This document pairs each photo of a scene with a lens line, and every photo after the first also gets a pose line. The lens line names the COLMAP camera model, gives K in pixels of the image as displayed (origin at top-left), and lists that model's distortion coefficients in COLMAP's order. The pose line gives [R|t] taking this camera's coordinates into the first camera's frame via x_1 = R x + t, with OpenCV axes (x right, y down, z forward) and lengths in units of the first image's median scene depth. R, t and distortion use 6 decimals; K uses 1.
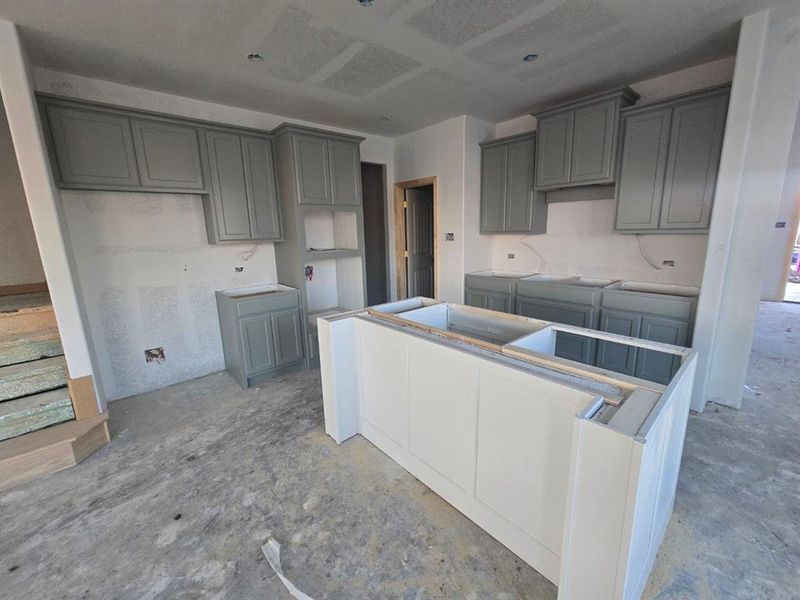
lens RADIAL K [[337.3, 0, 400.0], [0, 337.3, 300.0], [0, 0, 1]] dist [-0.000268, 0.000105]
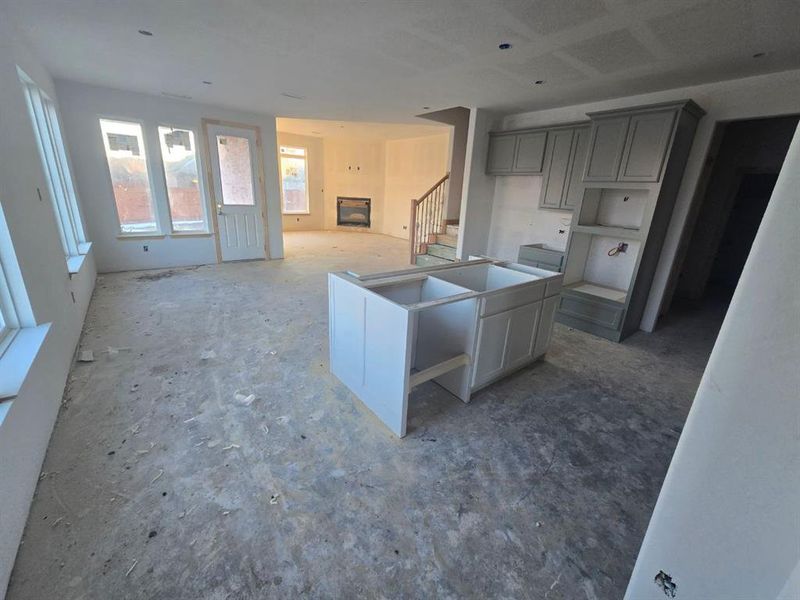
lens RADIAL K [[337.3, 0, 400.0], [0, 337.3, 300.0], [0, 0, 1]] dist [-0.000268, 0.000105]
pose [[-0.089499, 0.325726, -0.941218, 1.211709], [-0.253903, 0.906327, 0.337795, -0.165002], [0.963080, 0.269211, 0.001588, 0.576121]]
